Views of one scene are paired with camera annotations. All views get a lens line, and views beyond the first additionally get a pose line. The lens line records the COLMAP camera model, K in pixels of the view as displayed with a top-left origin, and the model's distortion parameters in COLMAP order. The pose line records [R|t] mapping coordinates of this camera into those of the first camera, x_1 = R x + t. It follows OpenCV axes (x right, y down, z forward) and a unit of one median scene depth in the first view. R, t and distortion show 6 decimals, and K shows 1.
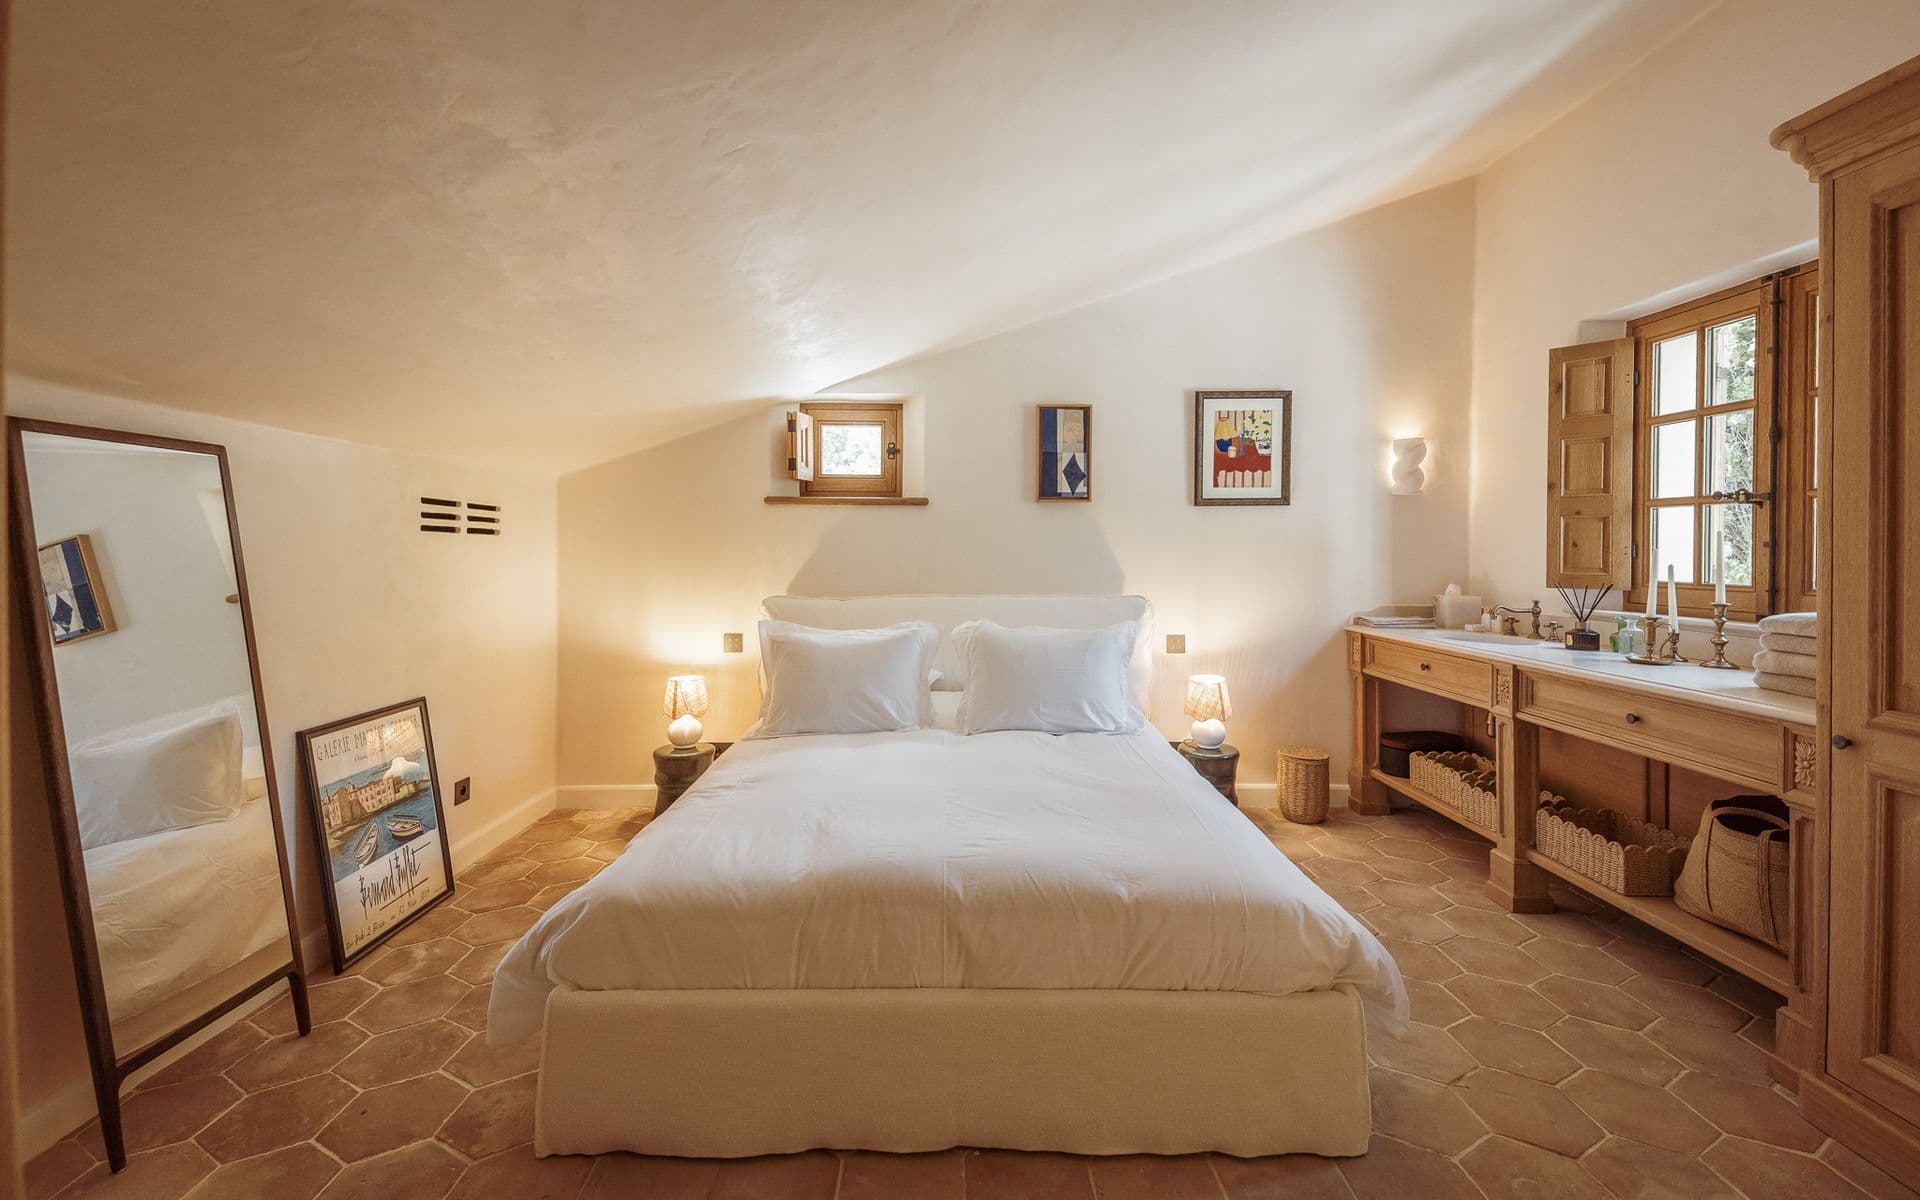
lens RADIAL K [[795.4, 0, 956.6], [0, 795.4, 553.0], [0, 0, 1]] dist [0.055325, -0.024163]
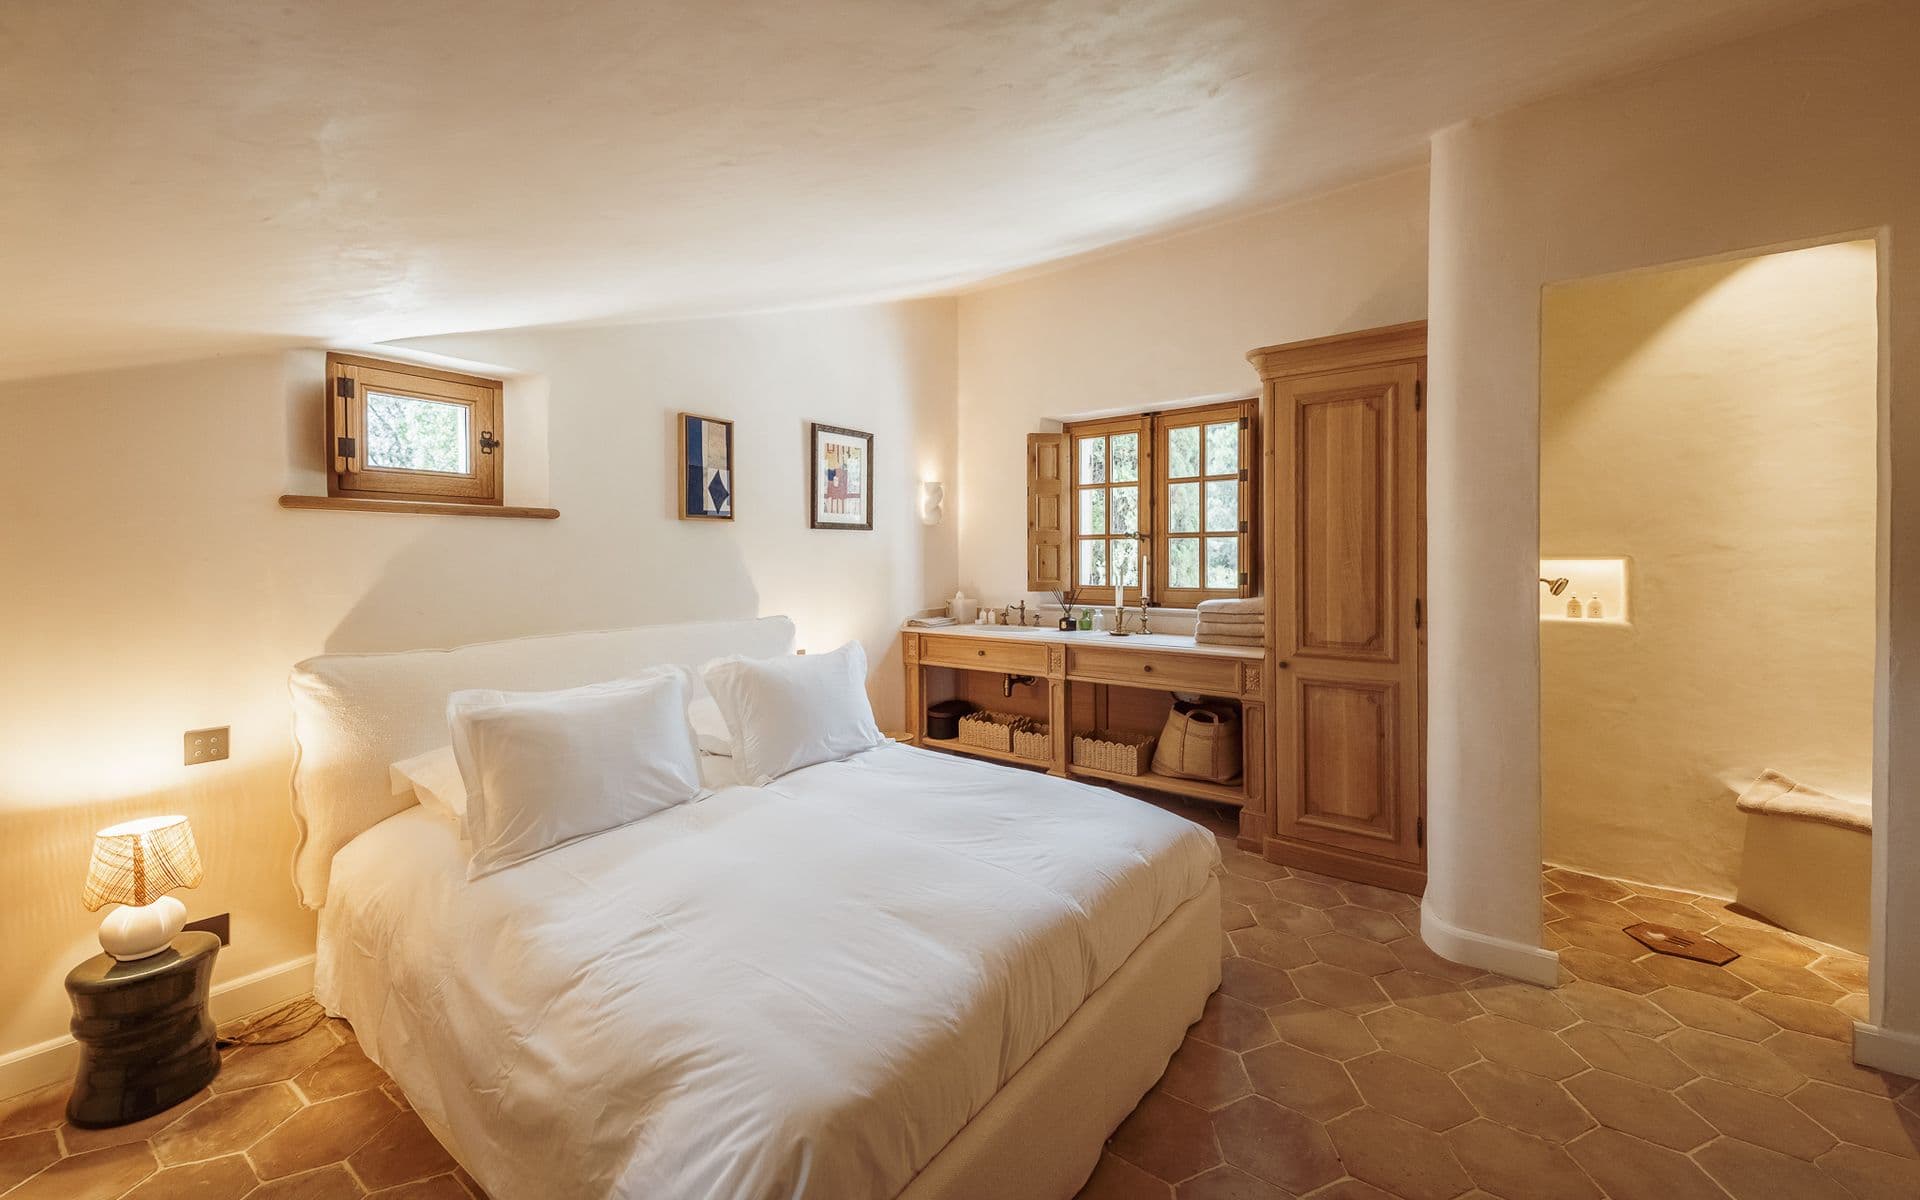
lens RADIAL K [[737.5, 0, 960.5], [0, 737.5, 563.1], [0, 0, 1]] dist [0.017952, -0.000077]
pose [[0.606311, -0.010723, 0.795155, -0.384650], [0.009483, 0.999935, 0.006254, -0.017258], [-0.795171, 0.003748, 0.606374, 0.242864]]
